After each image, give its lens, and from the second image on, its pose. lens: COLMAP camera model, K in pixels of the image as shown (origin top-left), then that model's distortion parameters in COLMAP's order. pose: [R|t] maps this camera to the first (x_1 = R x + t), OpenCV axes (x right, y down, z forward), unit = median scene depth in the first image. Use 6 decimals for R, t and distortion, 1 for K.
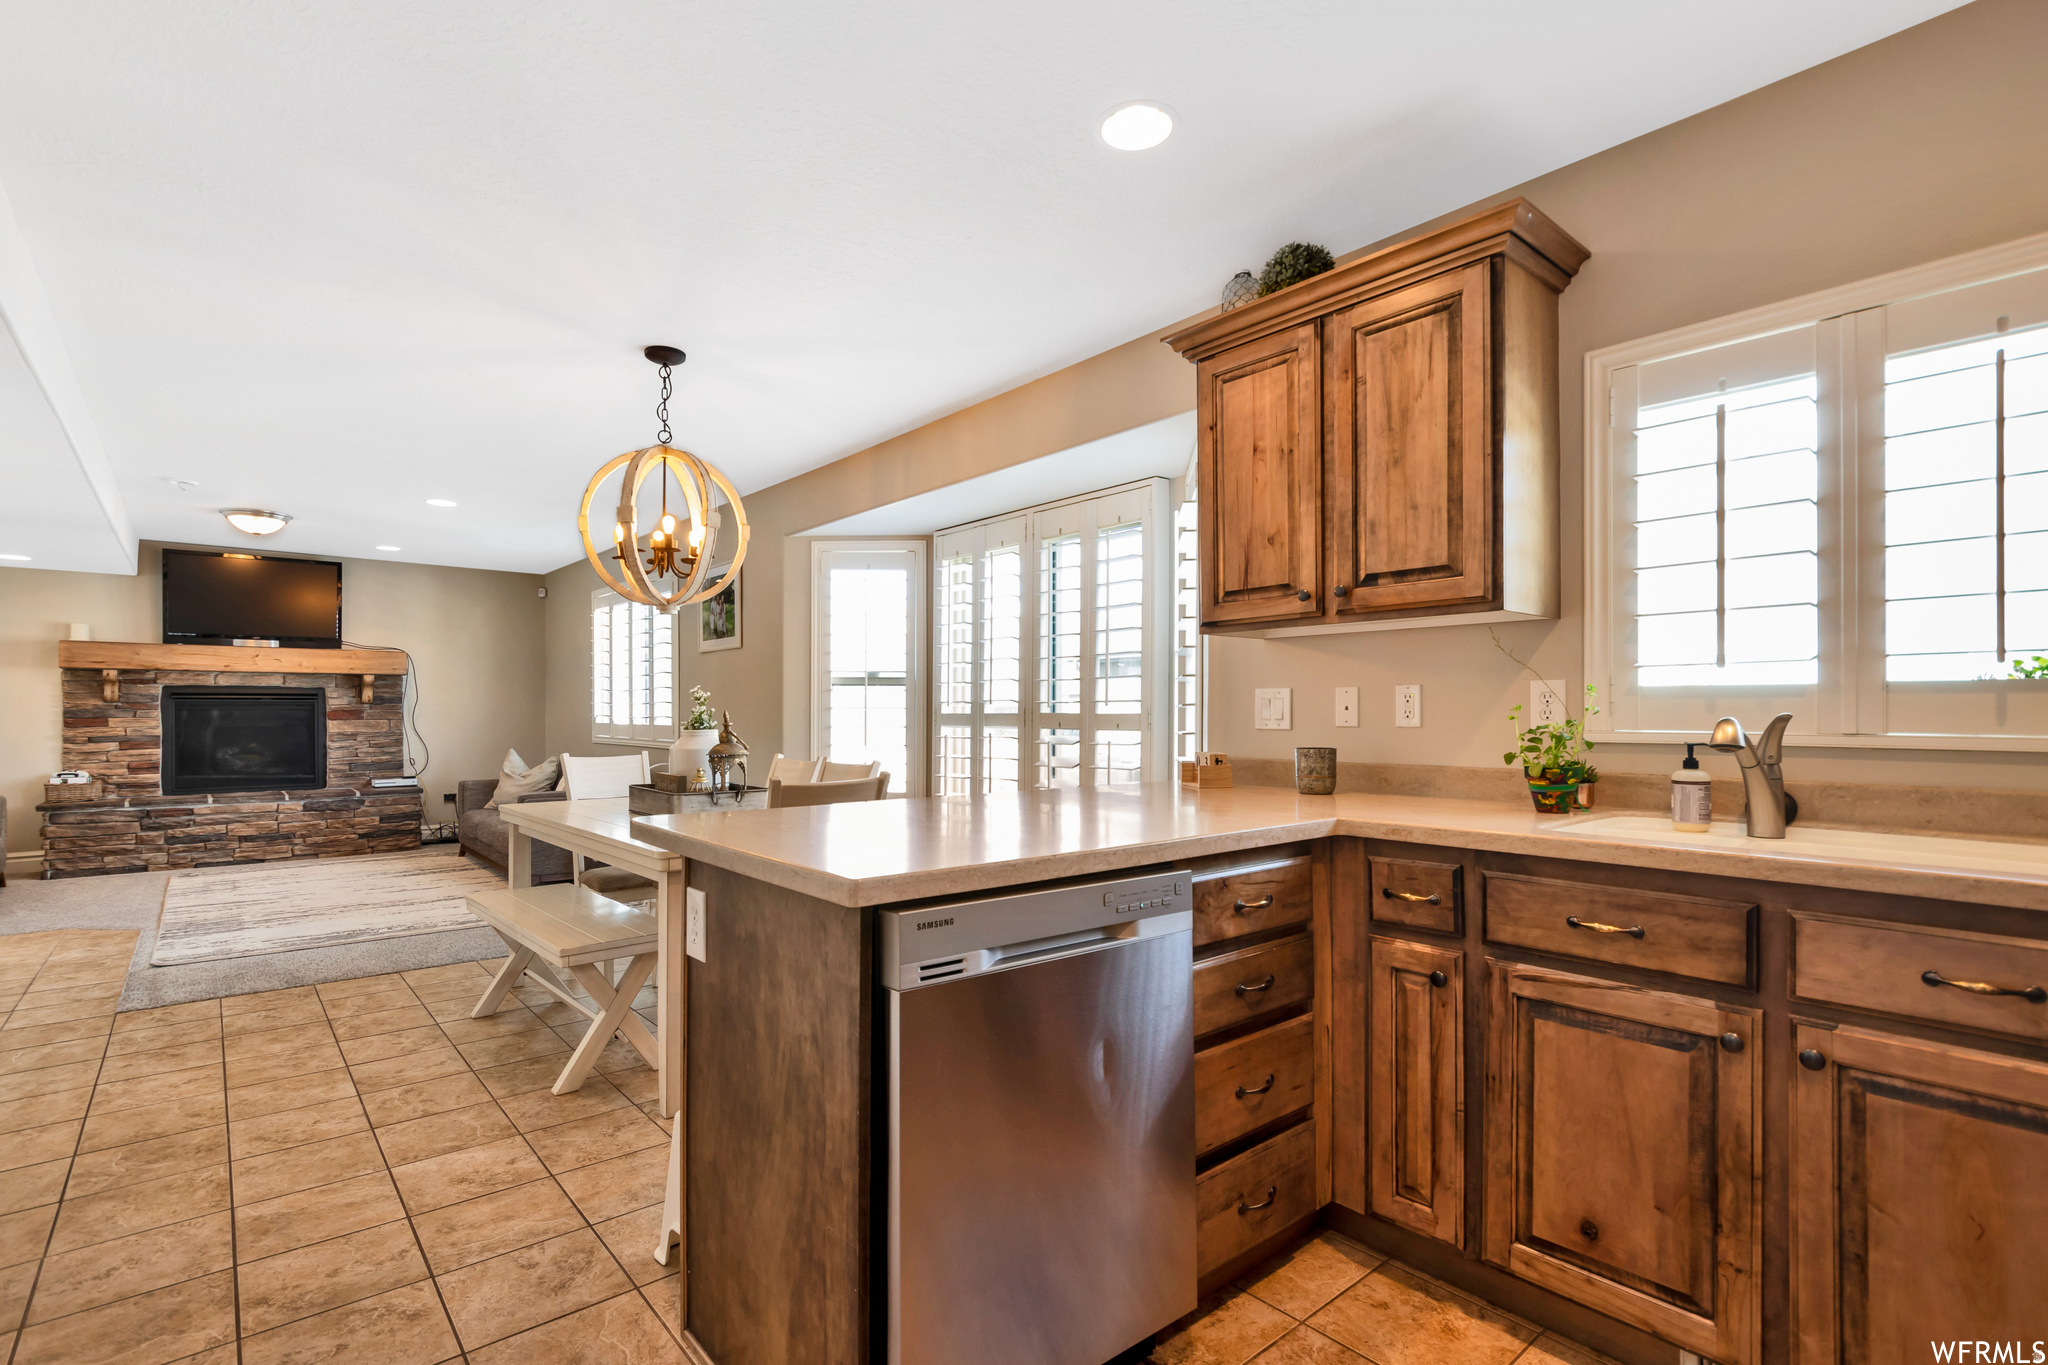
lens RADIAL K [[967.8, 0, 1011.7], [0, 967.8, 705.6], [0, 0, 1]] dist [0.002005, 0.000646]
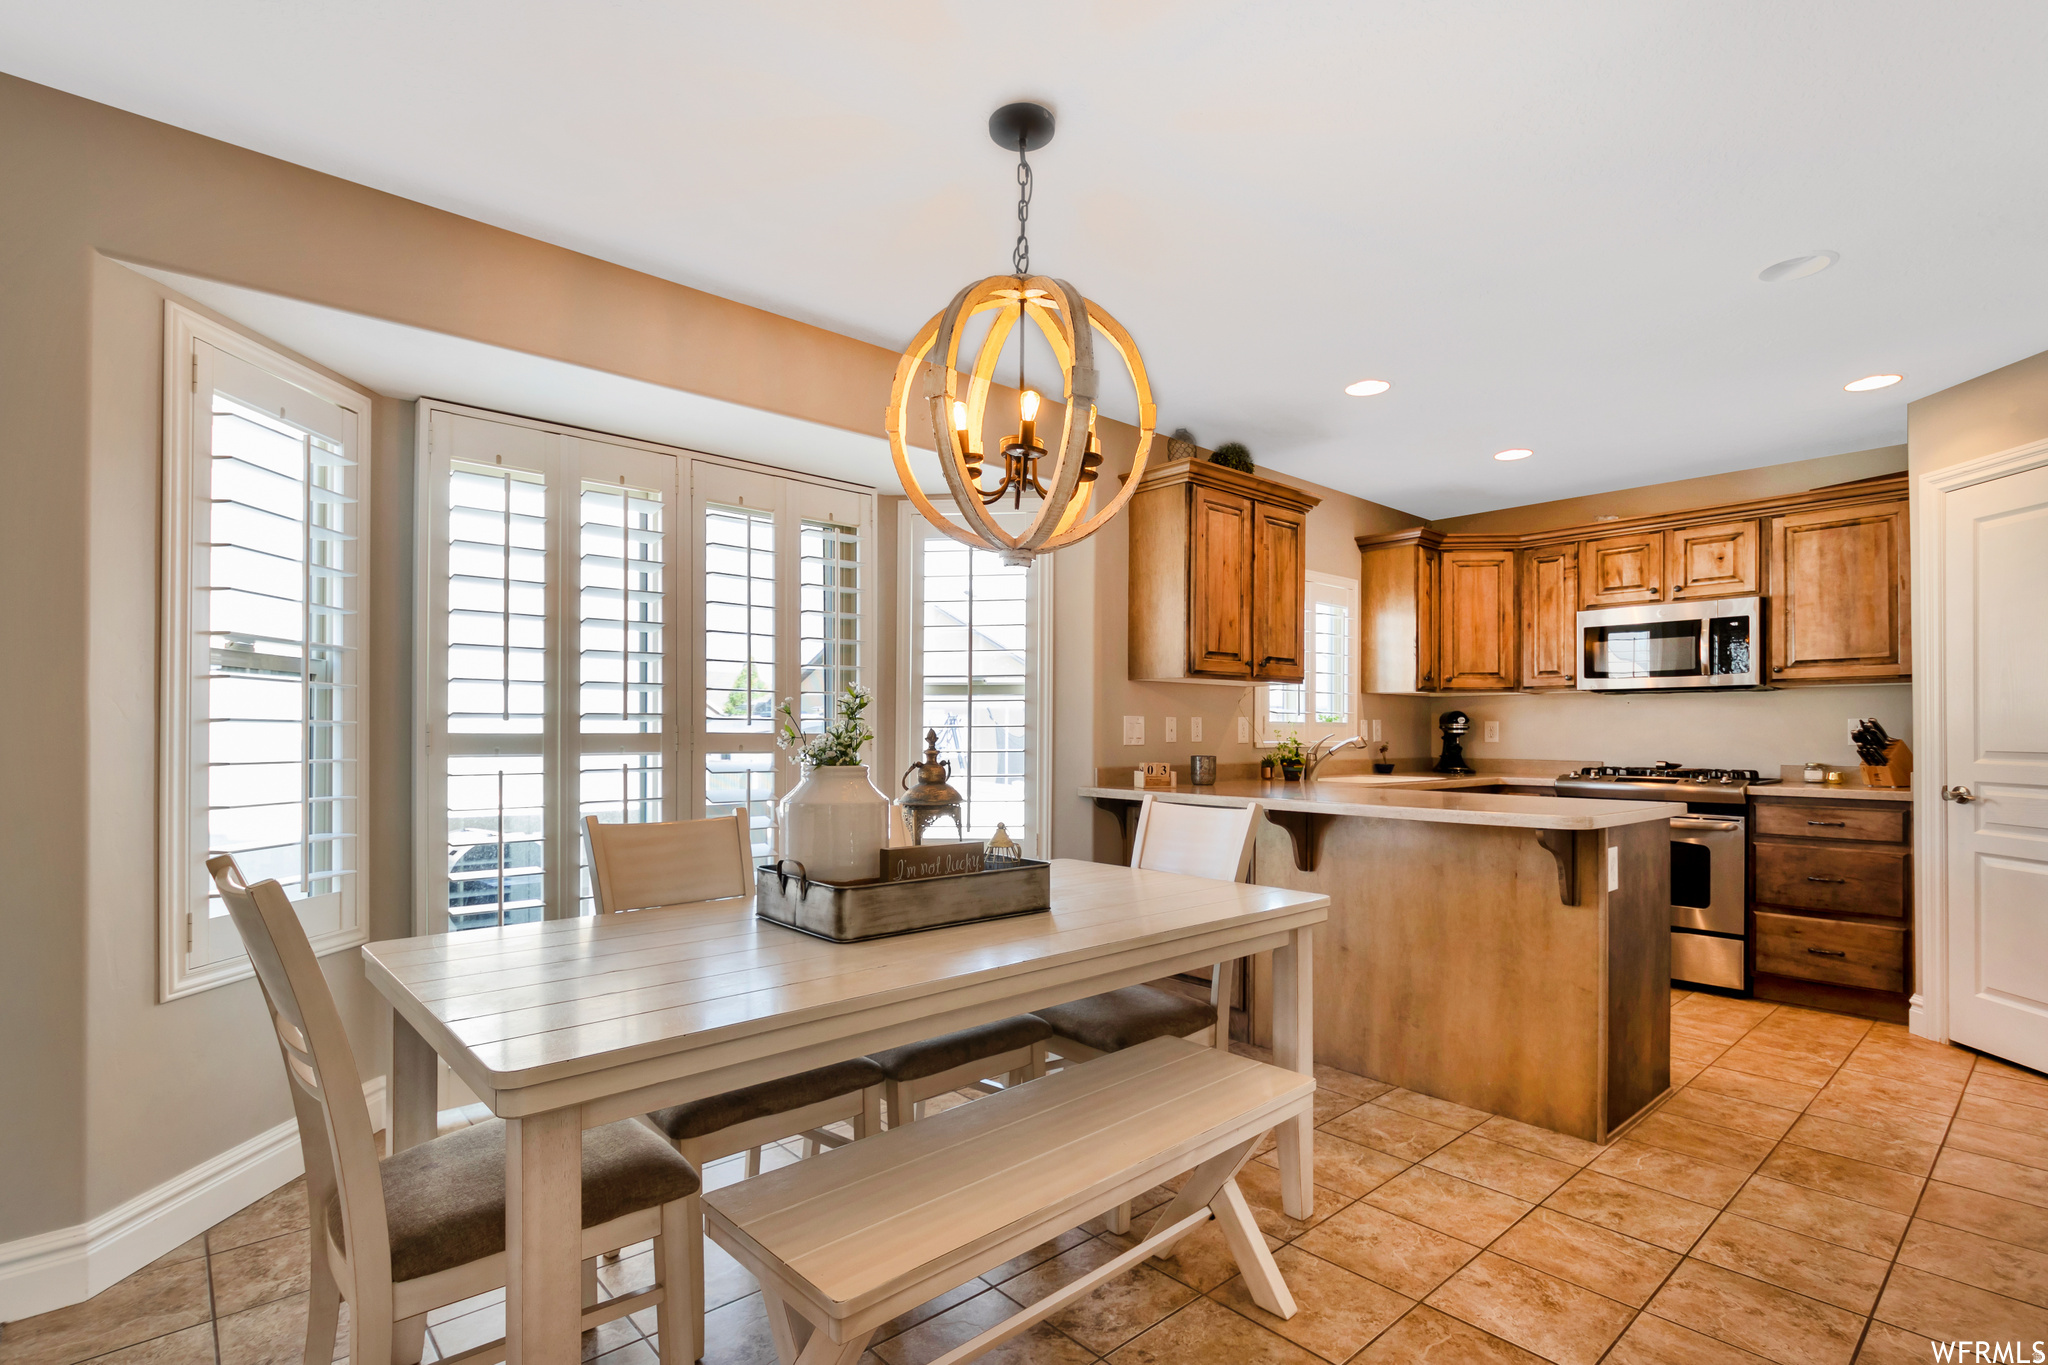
lens RADIAL K [[967.8, 0, 1025.5], [0, 967.8, 724.5], [0, 0, 1]] dist [0.002005, 0.000646]
pose [[-0.035557, 0.009797, 0.999320, -1.304691], [-0.009578, 0.999903, -0.010143, 0.011495], [-0.999322, -0.009932, -0.035460, 1.400857]]
